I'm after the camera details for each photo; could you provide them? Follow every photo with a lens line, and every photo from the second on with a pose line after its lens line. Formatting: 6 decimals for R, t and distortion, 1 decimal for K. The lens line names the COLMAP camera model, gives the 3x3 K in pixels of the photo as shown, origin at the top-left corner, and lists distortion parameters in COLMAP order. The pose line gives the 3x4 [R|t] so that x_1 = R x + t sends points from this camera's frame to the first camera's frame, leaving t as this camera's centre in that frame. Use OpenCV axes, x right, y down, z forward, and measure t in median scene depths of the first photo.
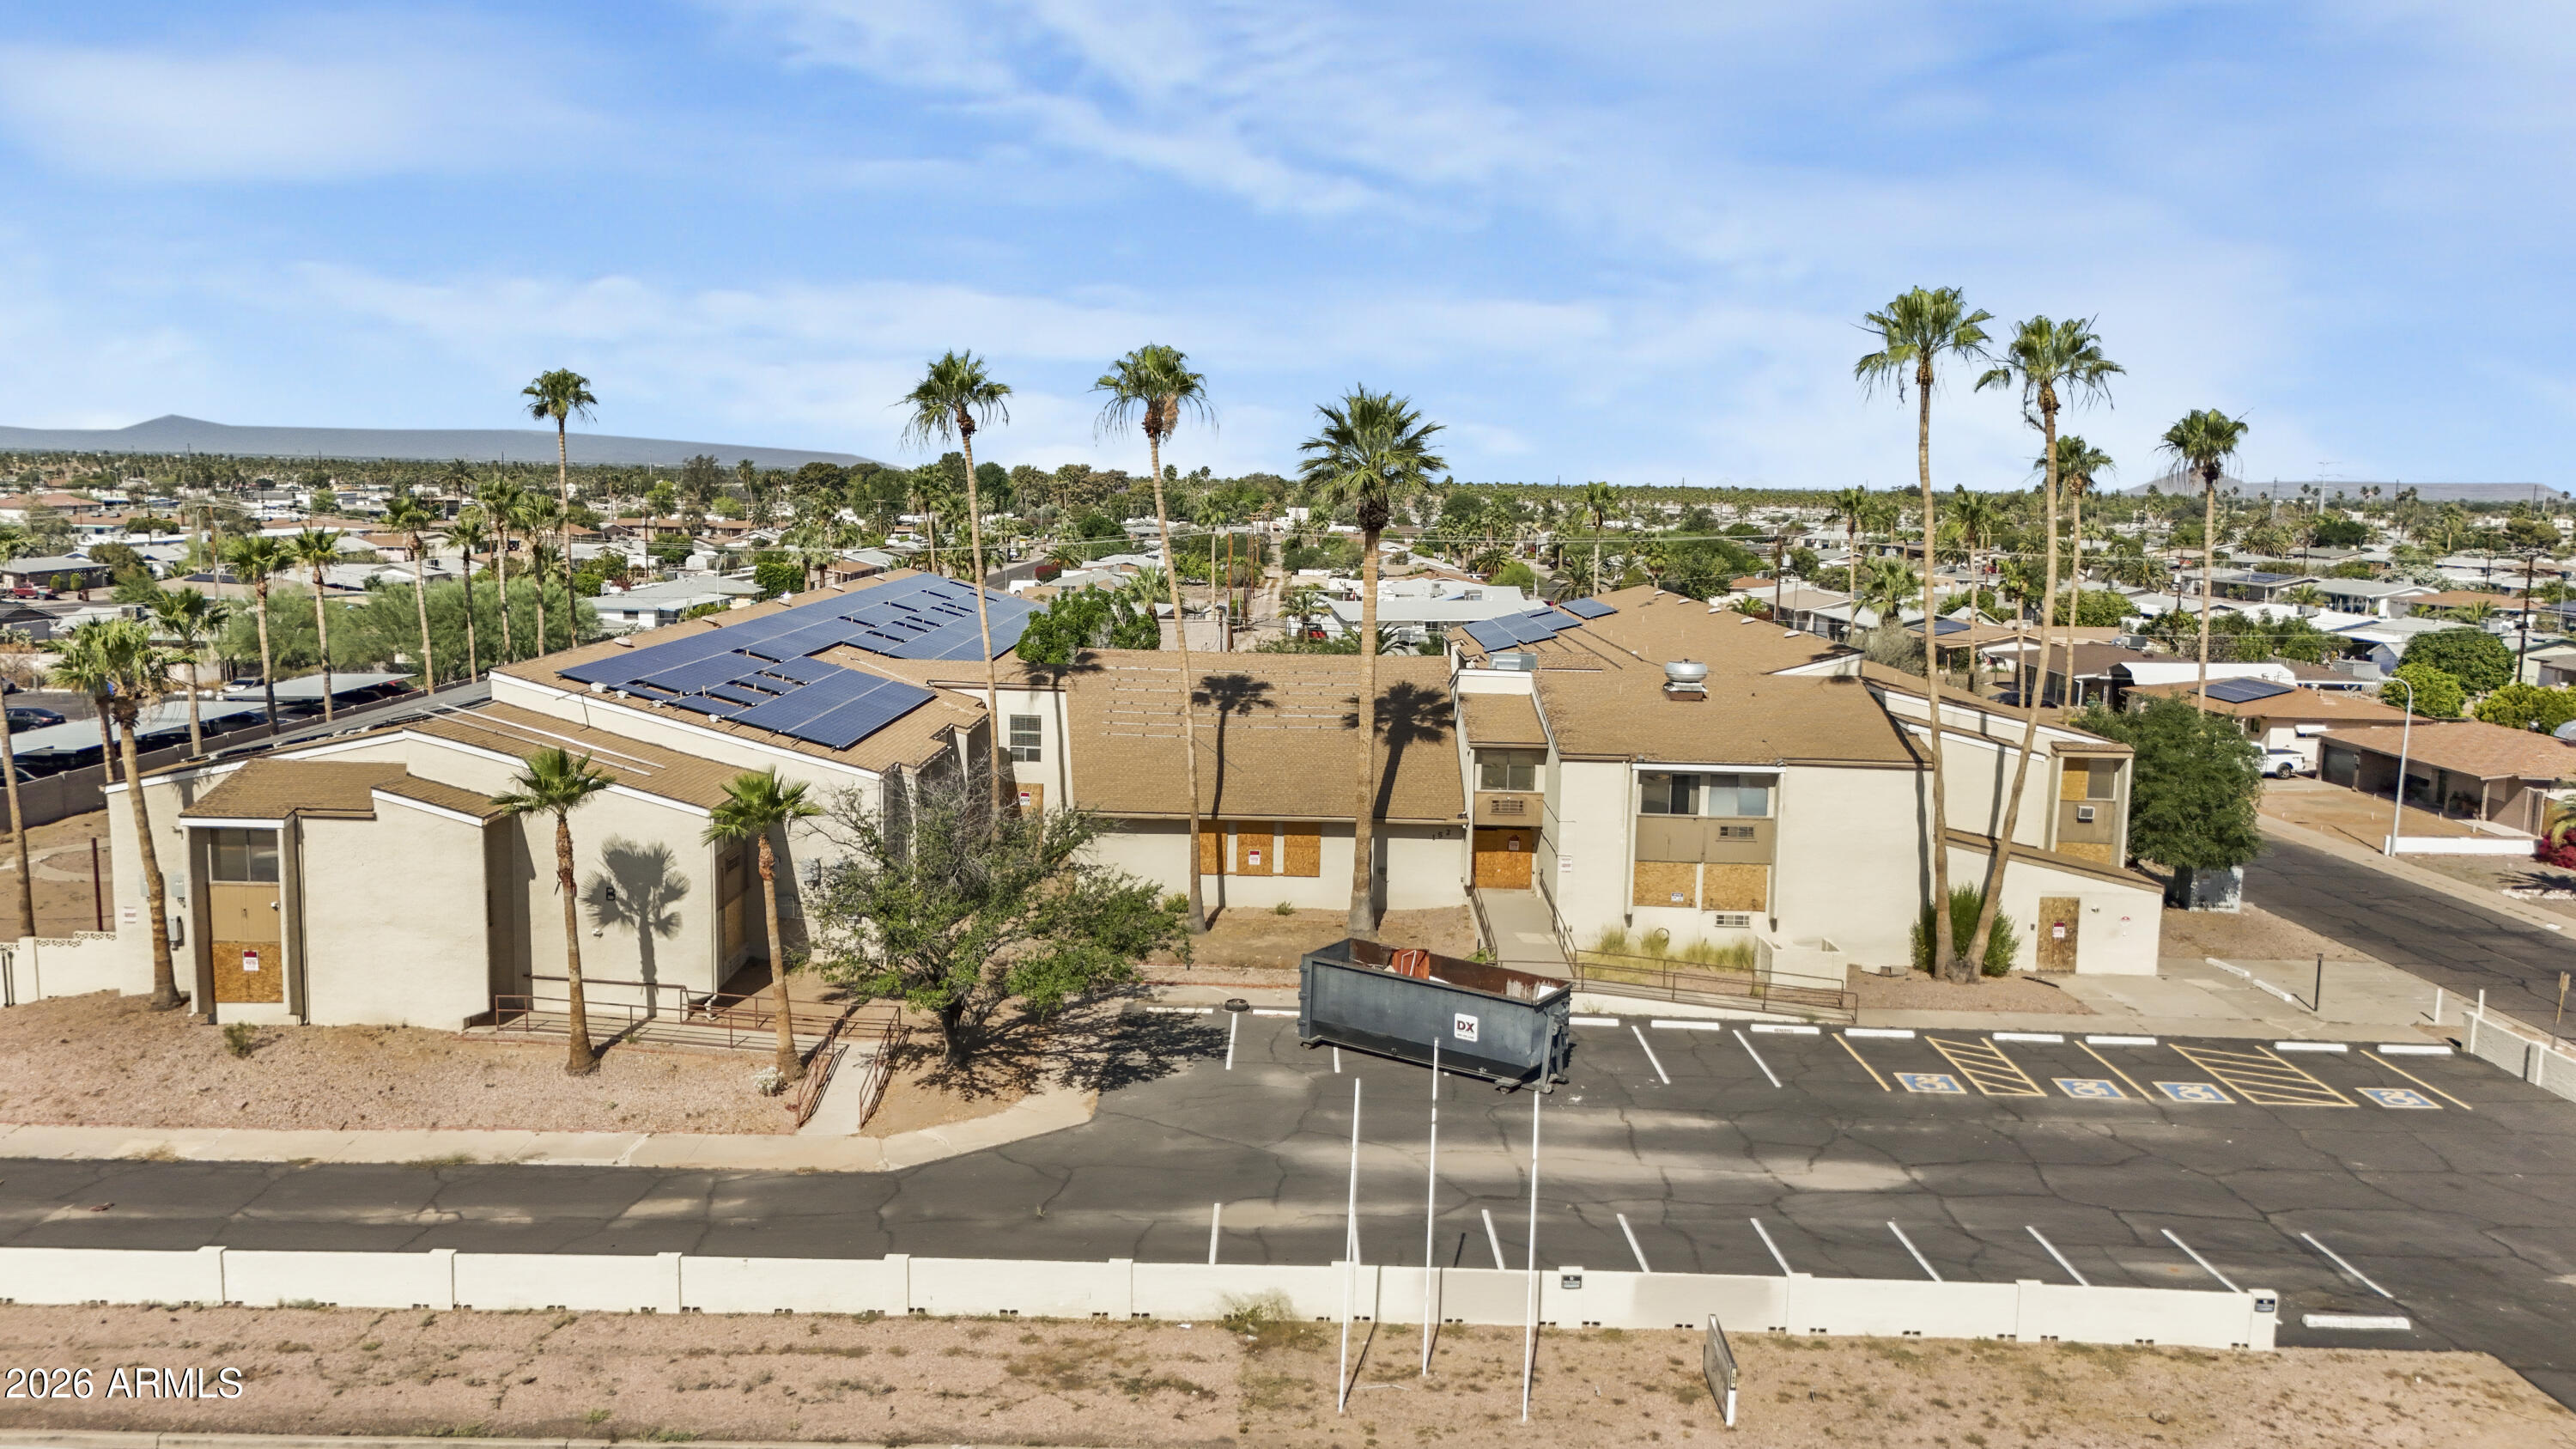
lens RADIAL K [[1888.7, 0, 1288.0], [0, 1888.7, 724.5], [0, 0, 1]] dist [0.092944, -0.097516]
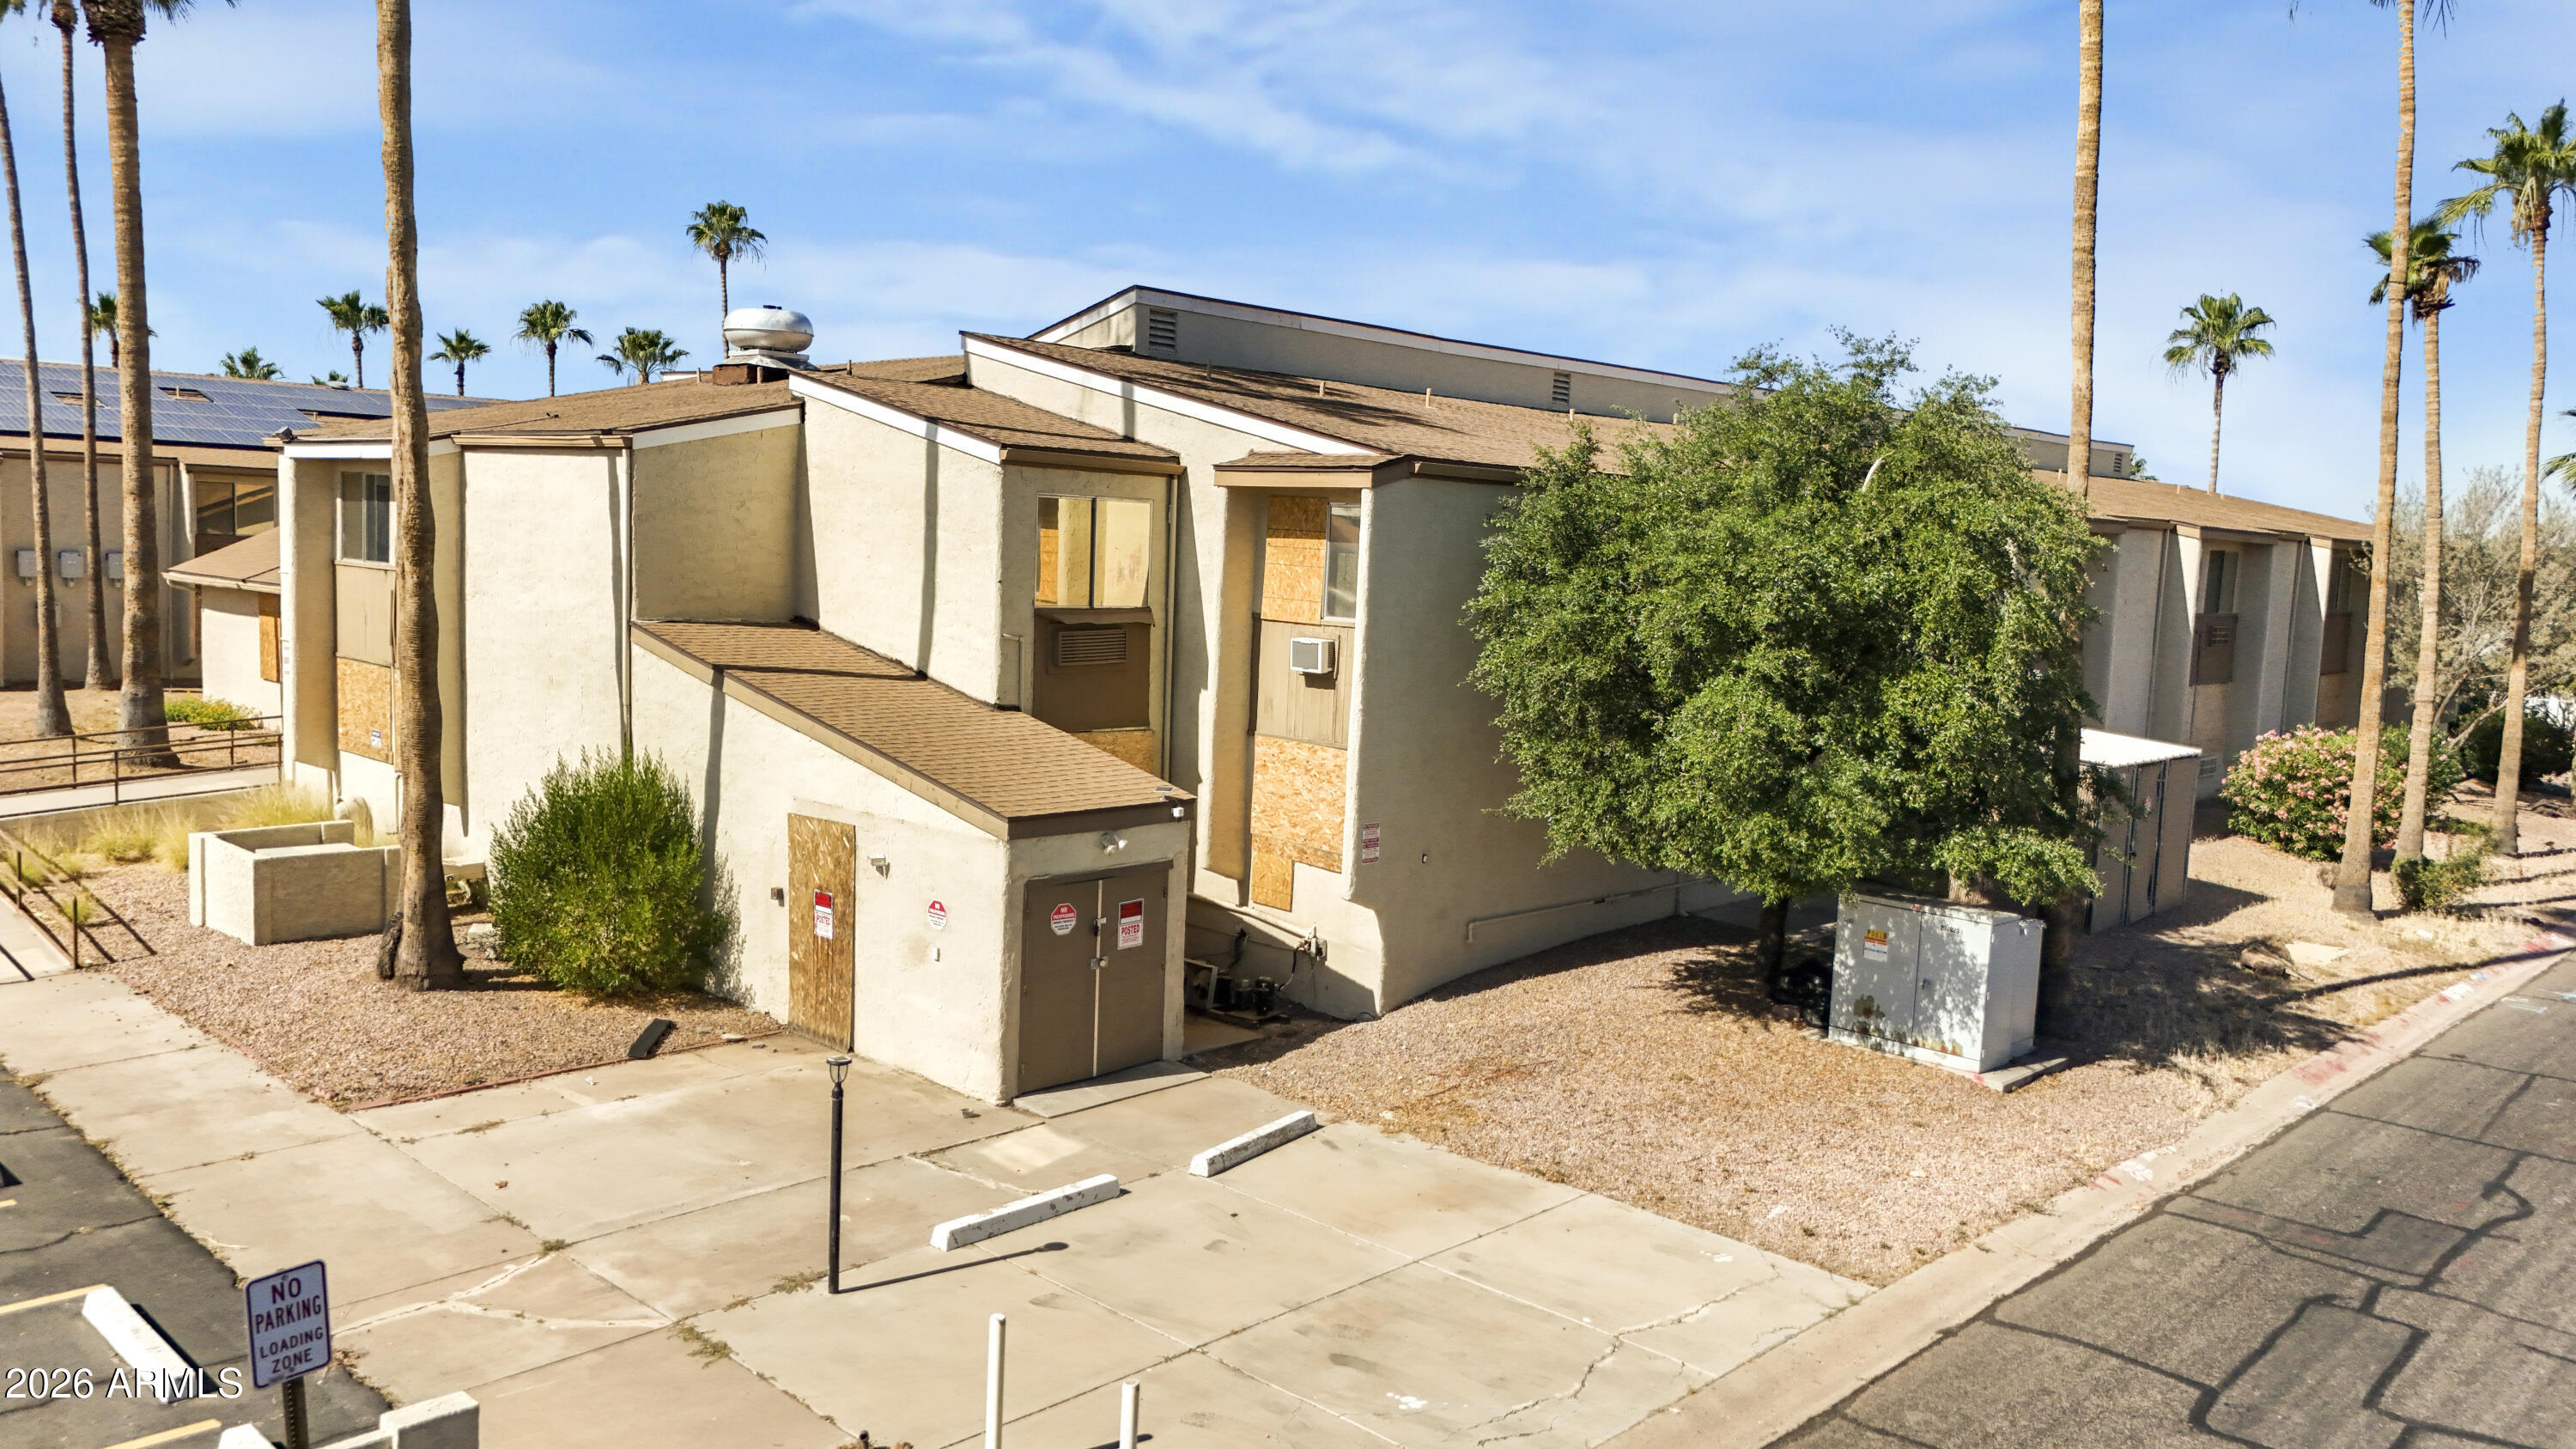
lens RADIAL K [[1888.7, 0, 1288.0], [0, 1888.7, 724.5], [0, 0, 1]] dist [0.092944, -0.097516]
pose [[0.727138, 0.071741, -0.682733, 0.700006], [-0.112778, 0.993496, -0.015717, 0.069297], [0.677165, 0.088426, 0.730499, 0.805879]]
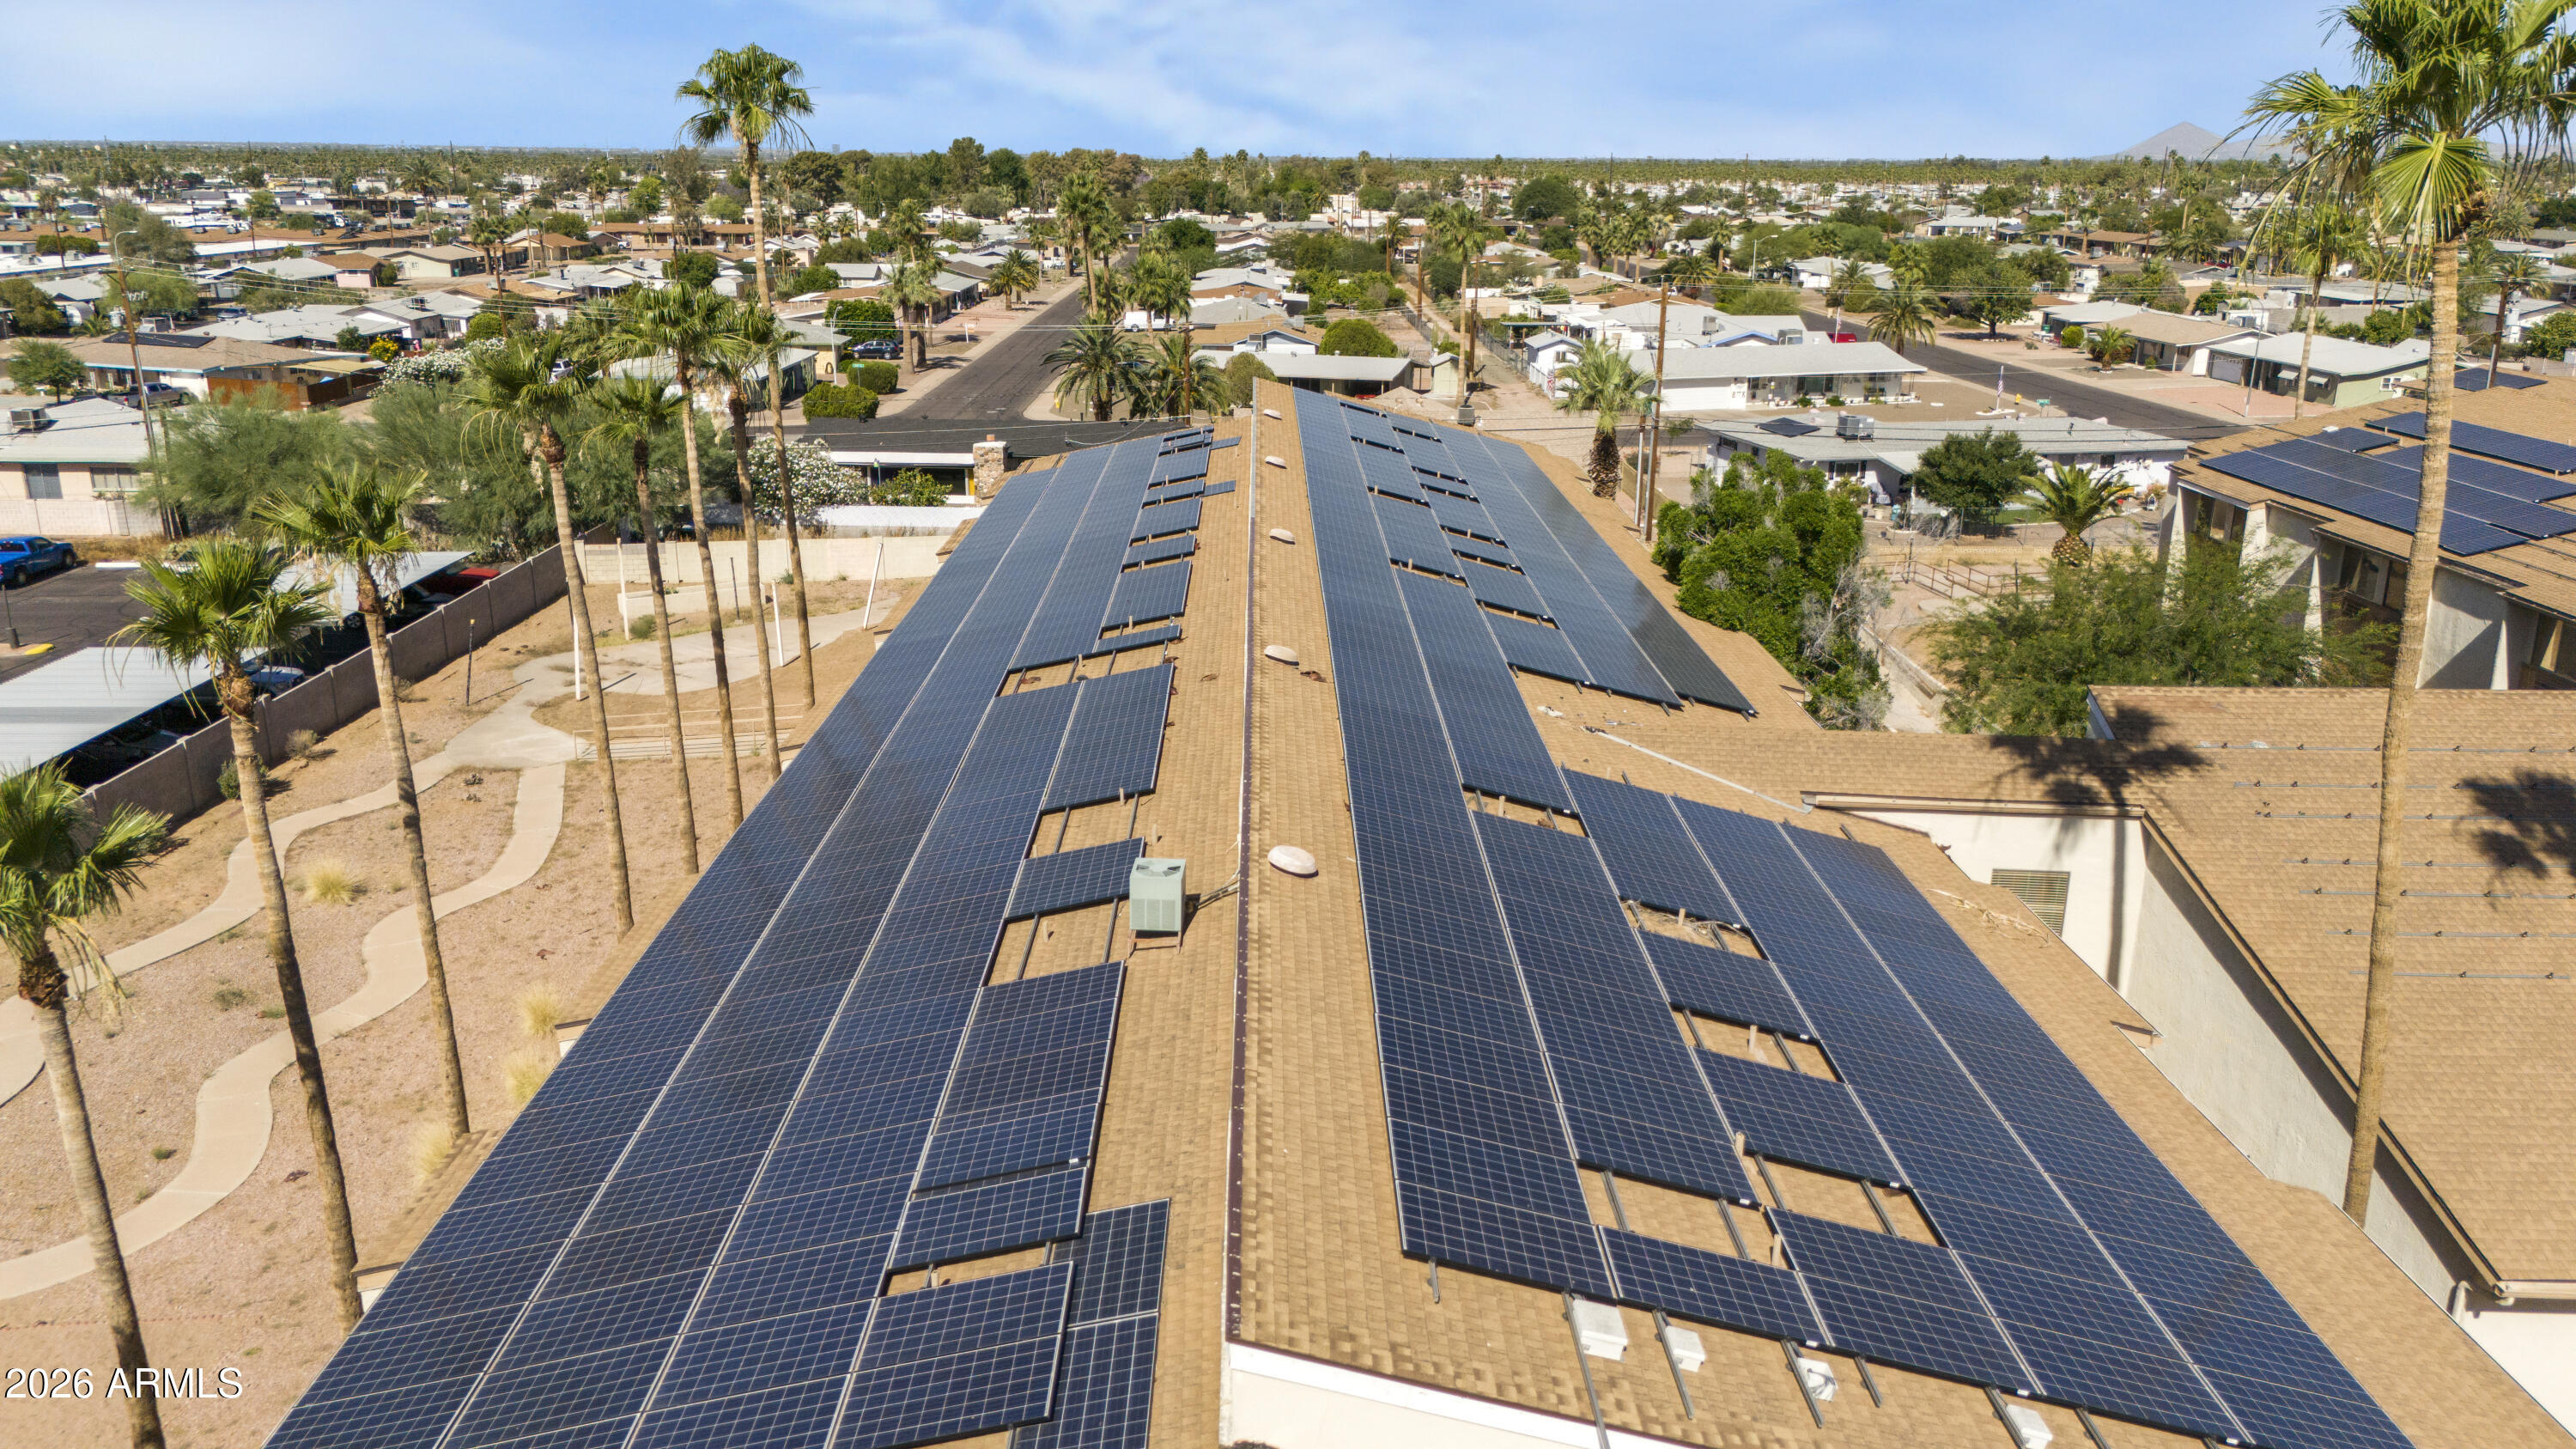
lens RADIAL K [[1888.7, 0, 1288.0], [0, 1888.7, 724.5], [0, 0, 1]] dist [0.092944, -0.097516]
pose [[0.999812, -0.016449, 0.010313, -0.365560], [0.014580, 0.986921, 0.160546, -0.128577], [-0.012819, -0.160365, 0.986974, 0.687585]]
